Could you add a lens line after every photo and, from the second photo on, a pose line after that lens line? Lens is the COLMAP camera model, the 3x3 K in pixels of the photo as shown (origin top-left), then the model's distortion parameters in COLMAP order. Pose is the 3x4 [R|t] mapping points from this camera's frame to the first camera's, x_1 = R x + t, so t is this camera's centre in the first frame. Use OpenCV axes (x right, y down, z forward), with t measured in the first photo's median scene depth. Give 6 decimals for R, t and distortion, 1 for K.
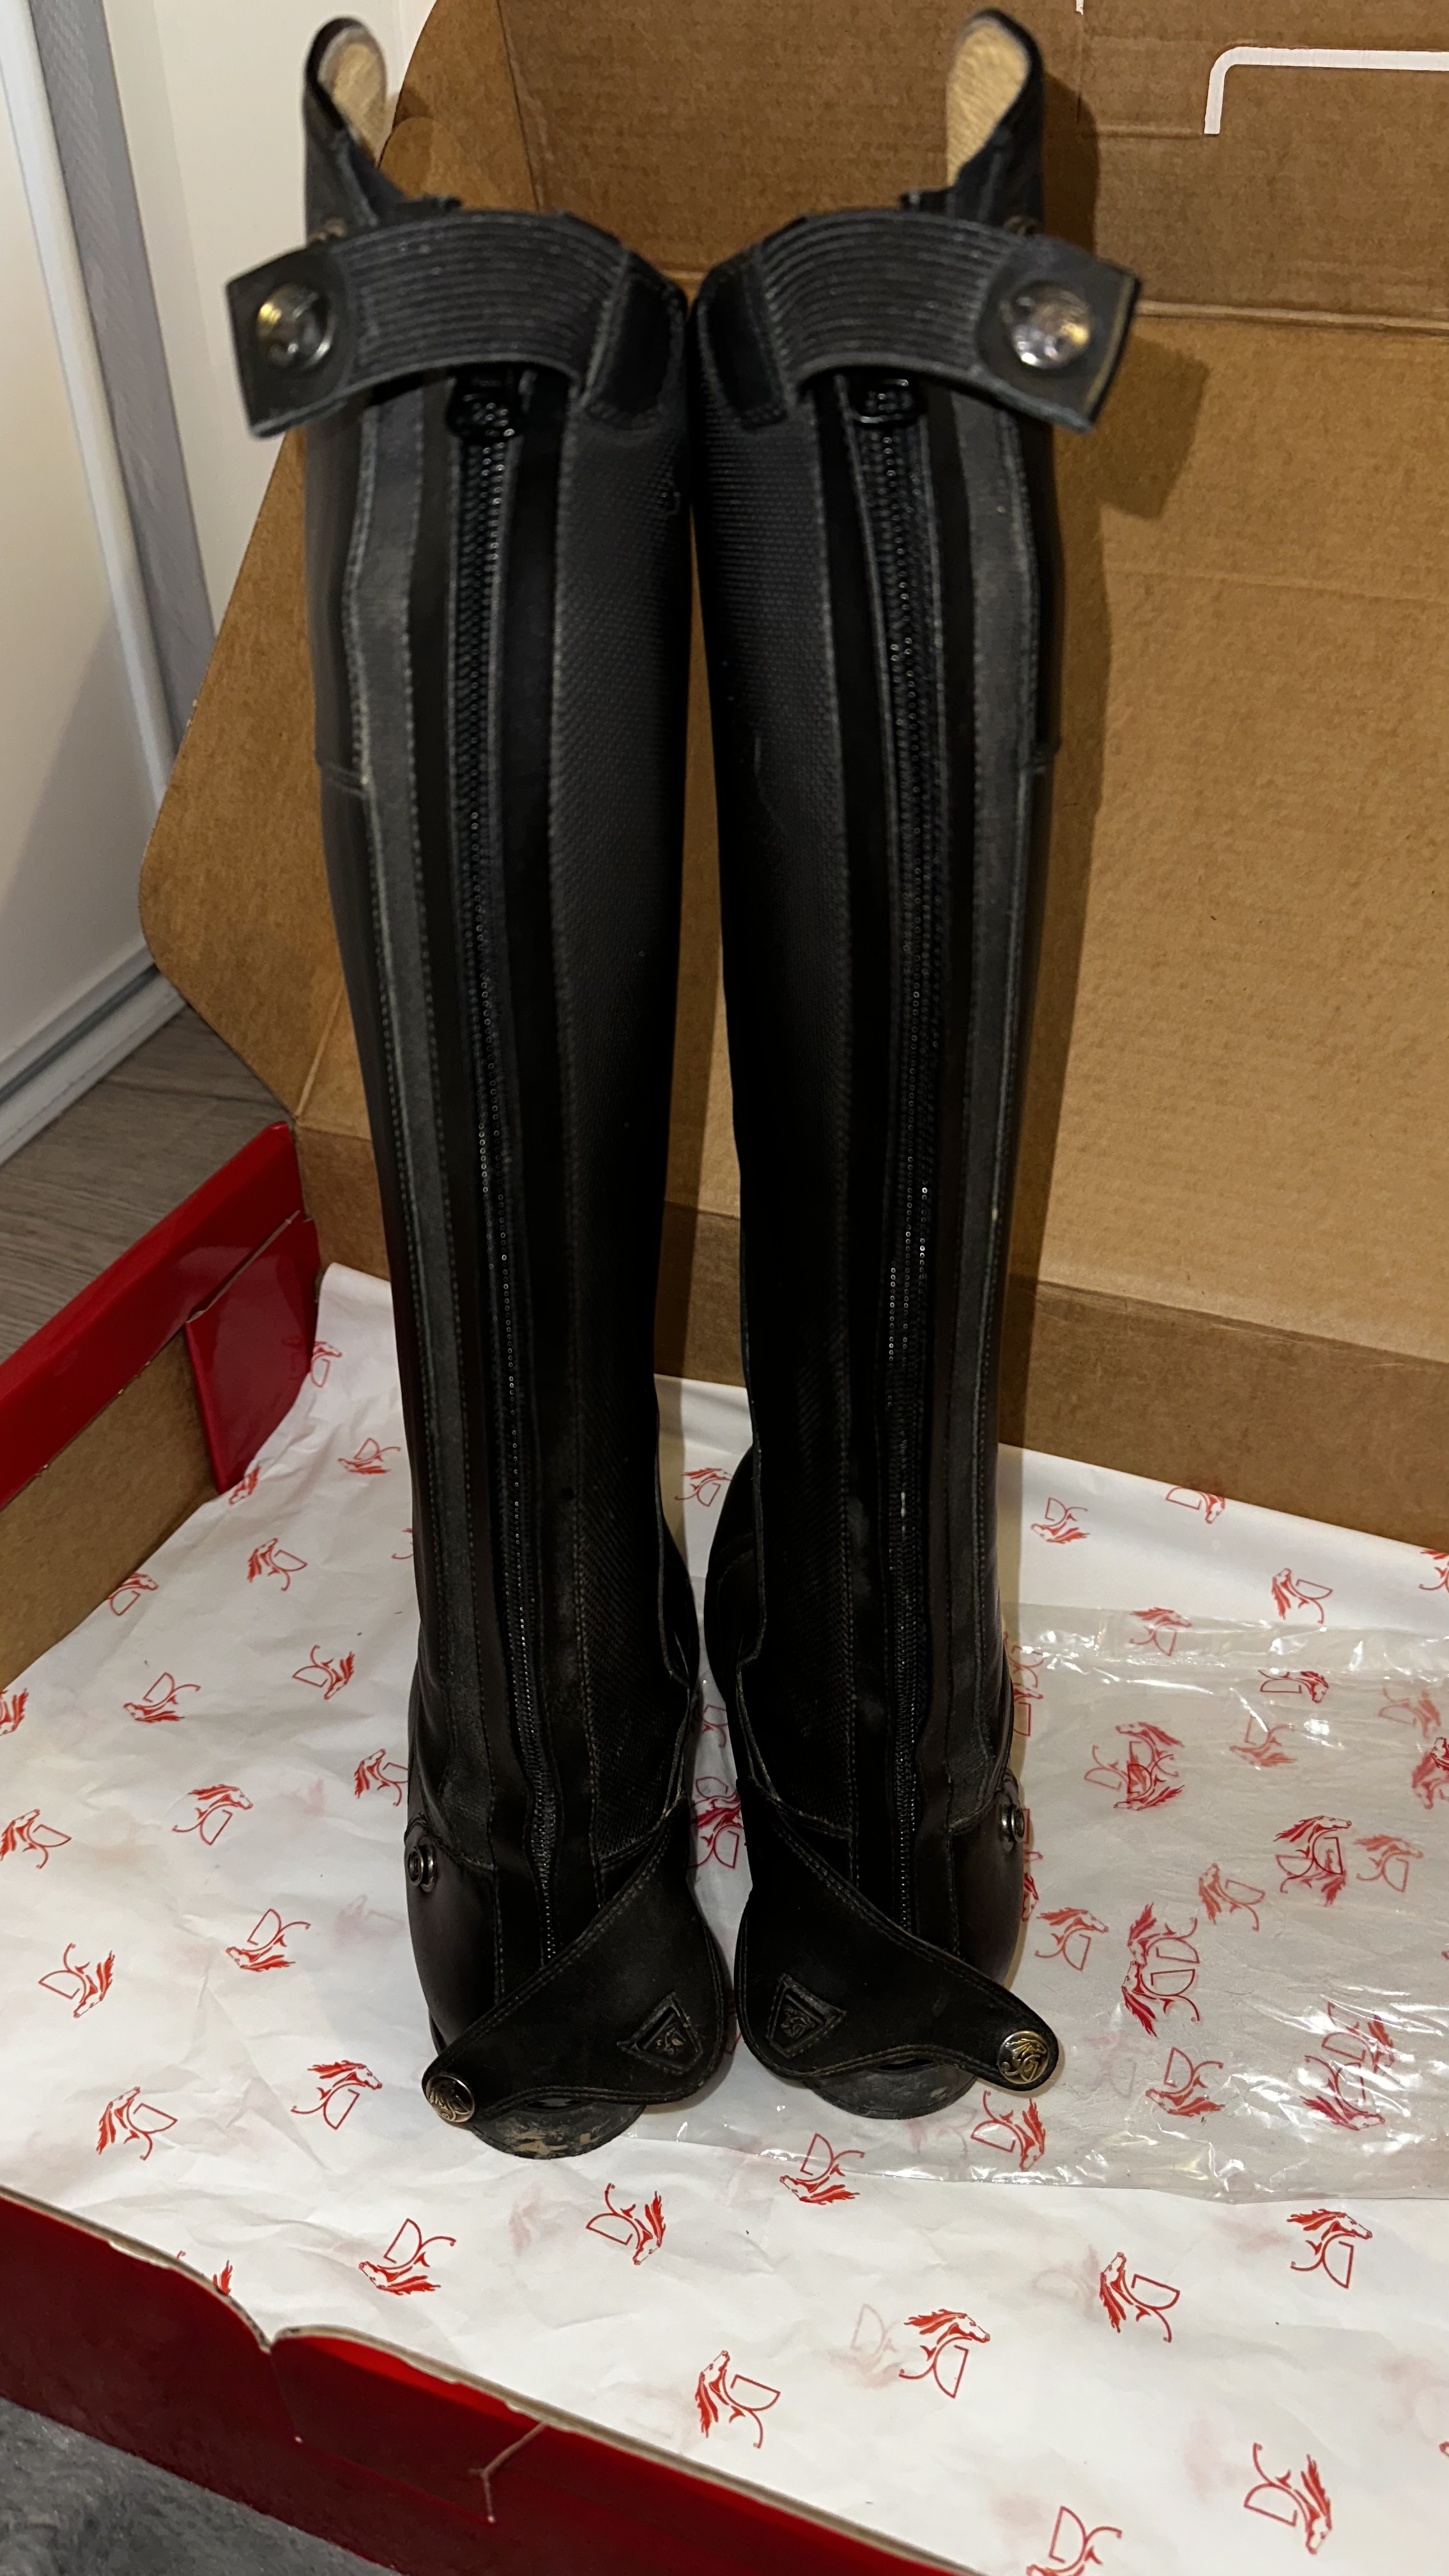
lens RADIAL K [[1985.3, 0, 701.3], [0, 1985.3, 1283.9], [0, 0, 1]] dist [-0.003348, -0.008276]
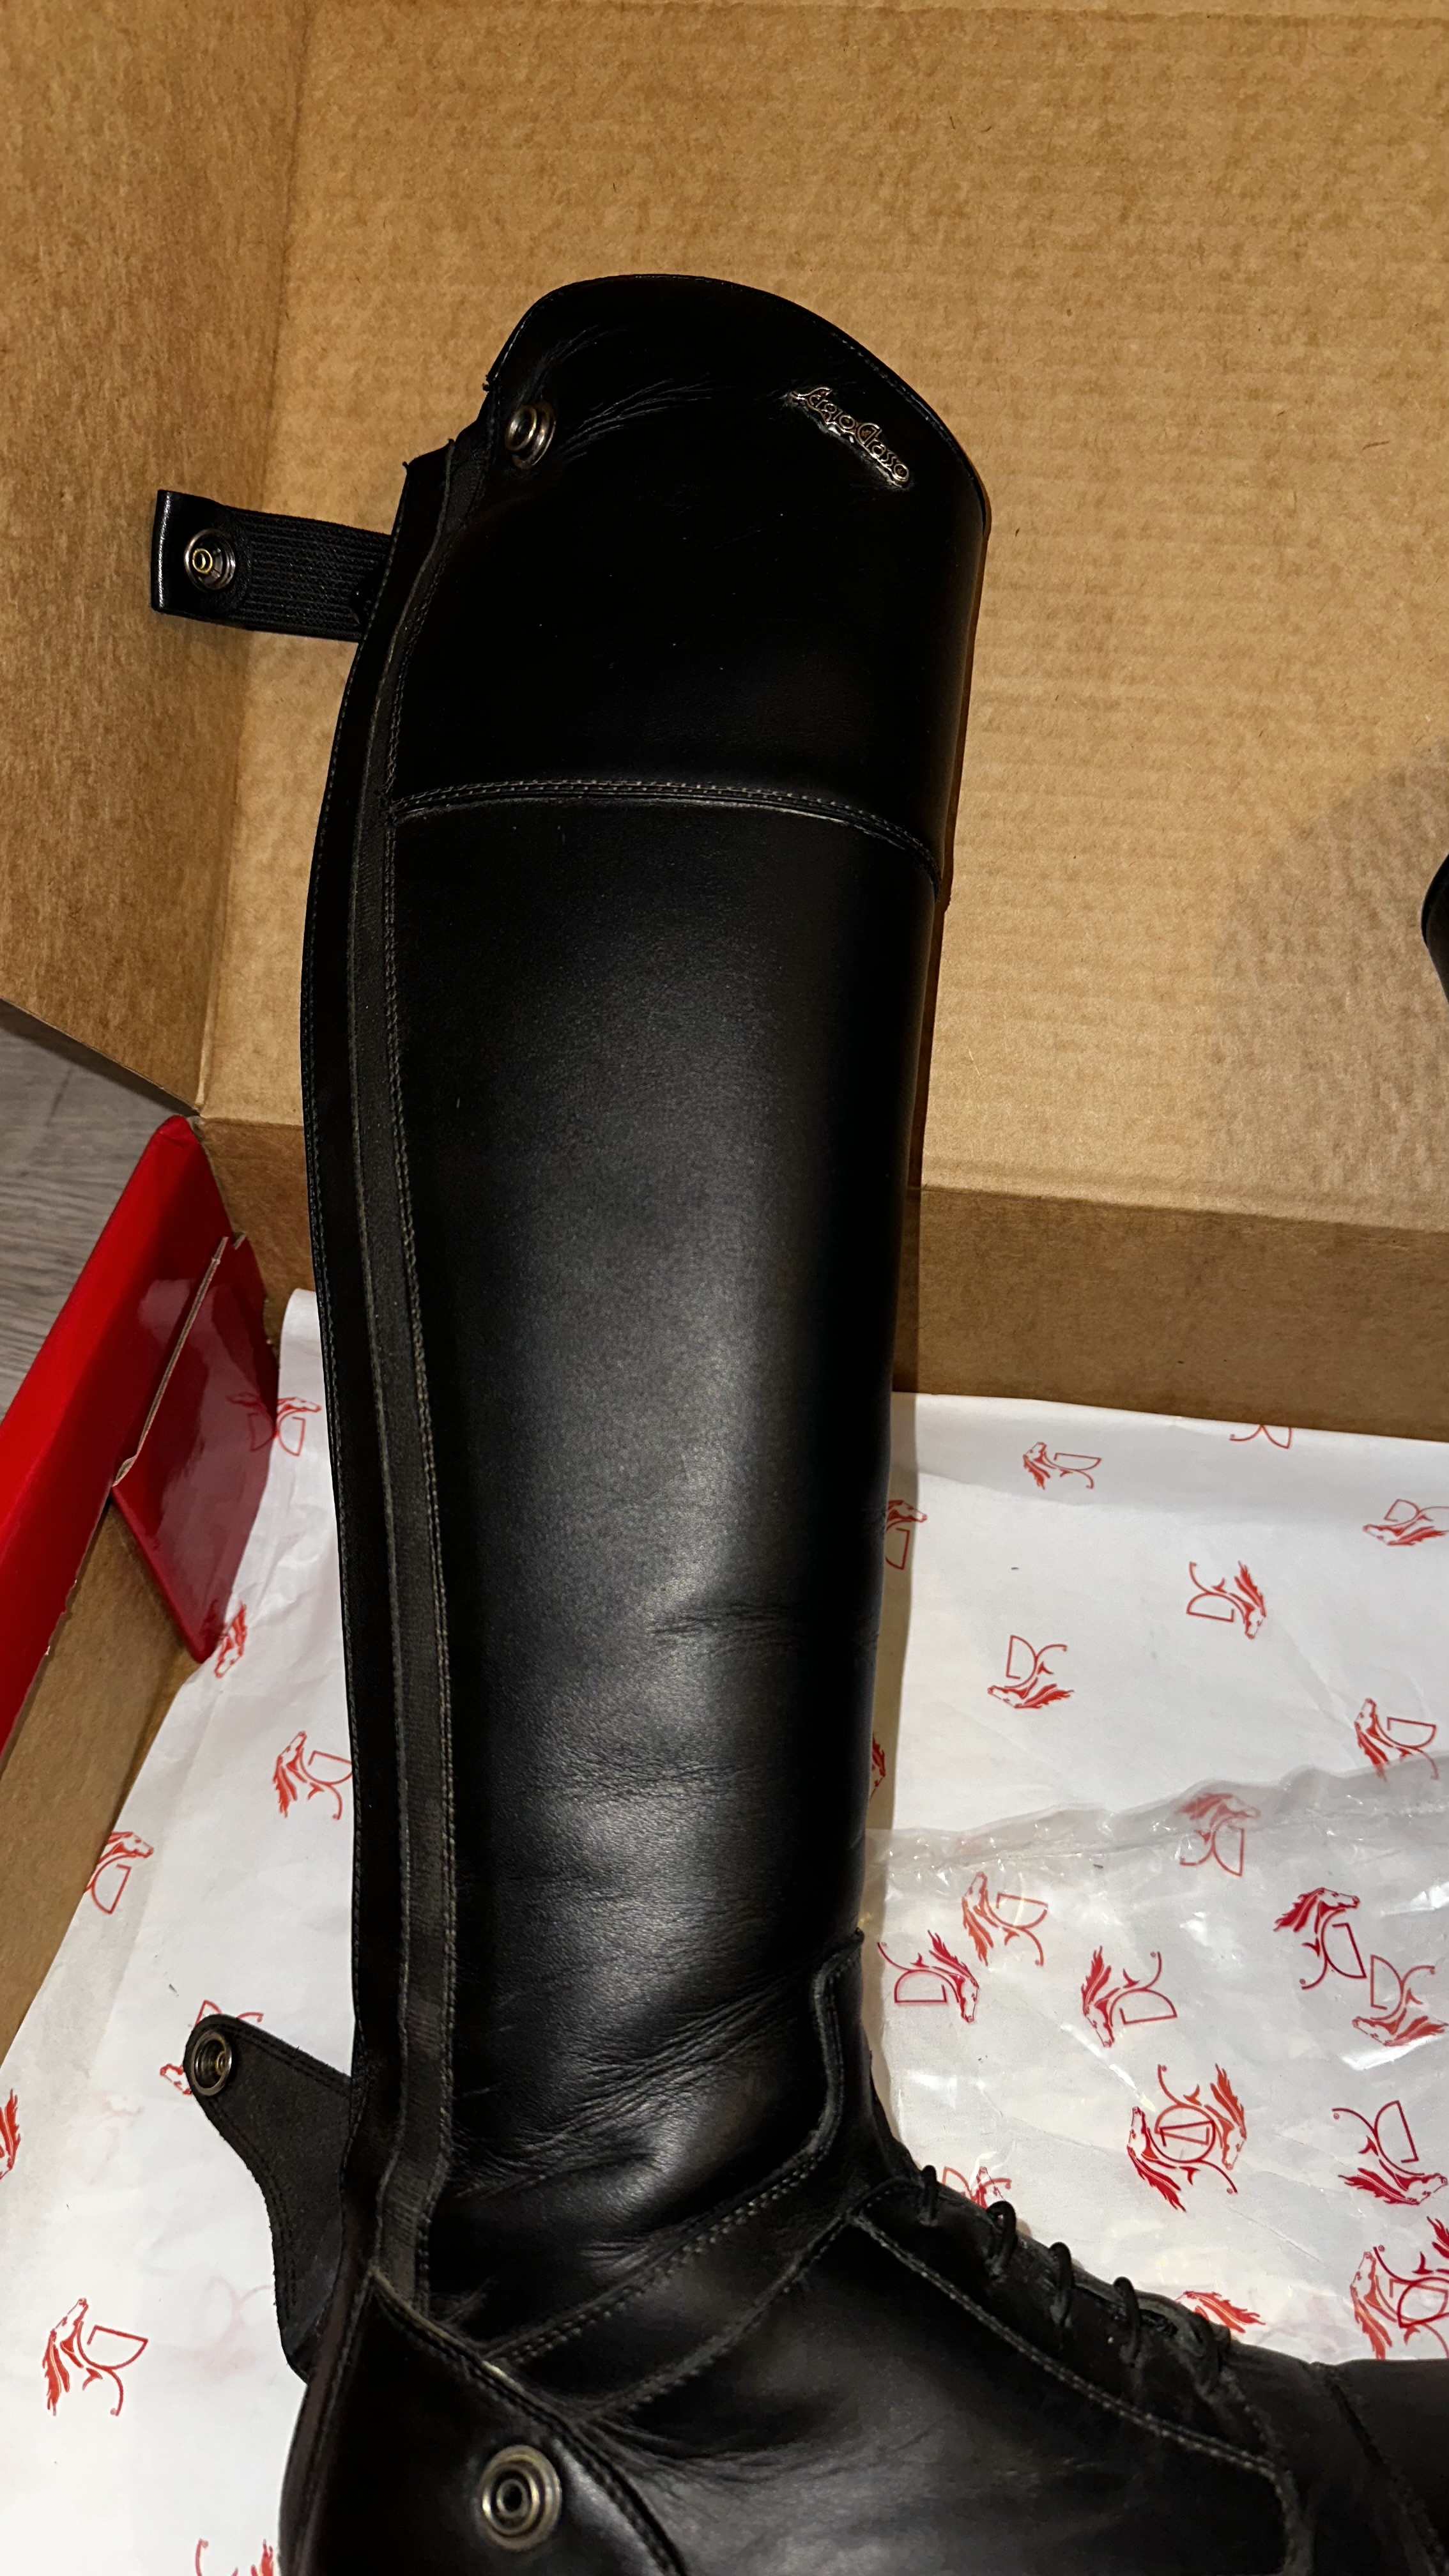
lens RADIAL K [[1976.7, 0, 722.3], [0, 1976.7, 1341.1], [0, 0, 1]] dist [-0.009113, -0.014238]
pose [[0.981418, -0.167556, 0.093503, -0.117976], [0.138626, 0.956080, 0.258252, -0.162413], [-0.132668, -0.240491, 0.961542, 0.371669]]
